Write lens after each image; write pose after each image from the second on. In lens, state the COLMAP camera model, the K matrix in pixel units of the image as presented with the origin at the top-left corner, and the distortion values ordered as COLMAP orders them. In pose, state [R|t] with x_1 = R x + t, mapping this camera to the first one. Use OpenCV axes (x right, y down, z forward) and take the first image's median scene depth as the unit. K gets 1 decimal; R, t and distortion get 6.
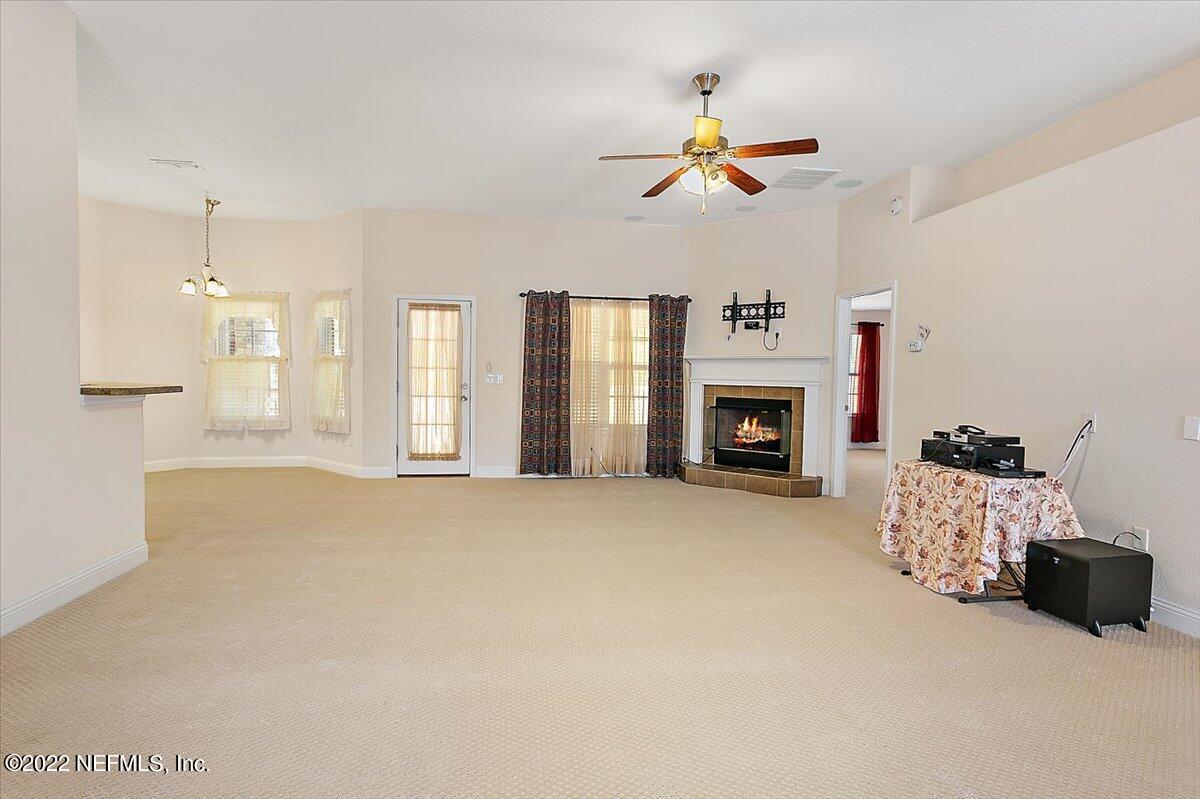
lens RADIAL K [[591.1, 0, 602.8], [0, 591.1, 389.9], [0, 0, 1]] dist [0.002730, 0.000334]
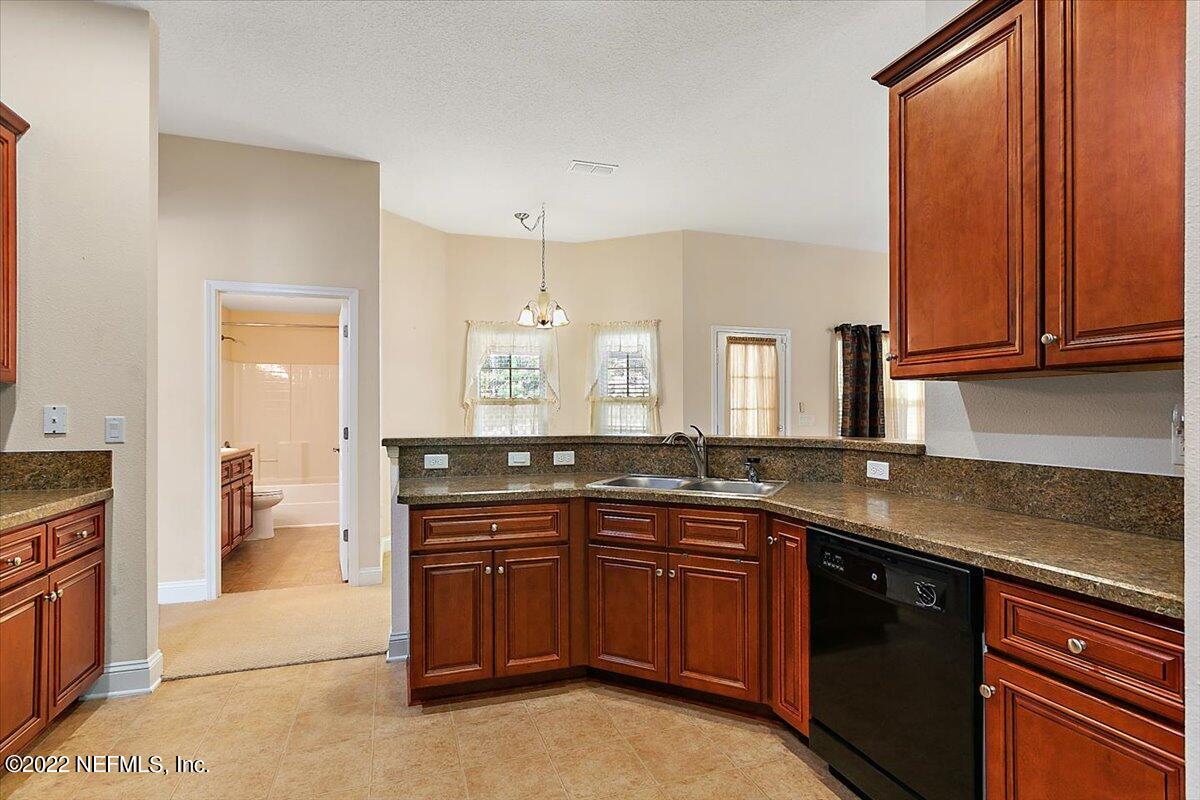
lens RADIAL K [[591.1, 0, 602.8], [0, 591.1, 390.4], [0, 0, 1]] dist [0.002730, 0.000334]
pose [[0.979292, -0.010758, 0.202165, -0.685504], [0.023026, 0.998026, -0.058427, -0.018935], [-0.201138, 0.061872, 0.977607, 0.174537]]
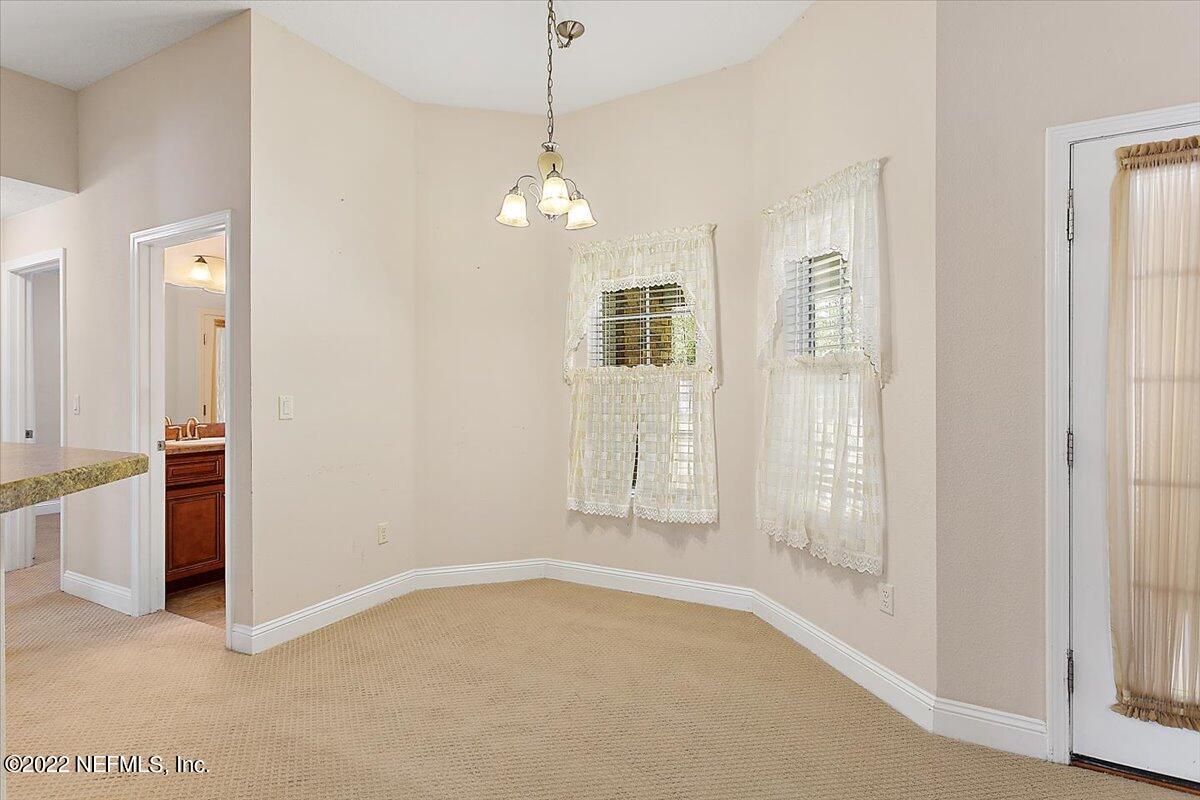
lens RADIAL K [[591.1, 0, 602.8], [0, 591.1, 390.4], [0, 0, 1]] dist [0.002730, 0.000334]
pose [[0.812104, -0.018028, -0.583234, -0.361410], [0.000933, 0.999561, -0.029598, -0.024526], [0.583512, 0.023493, 0.811765, 0.626977]]
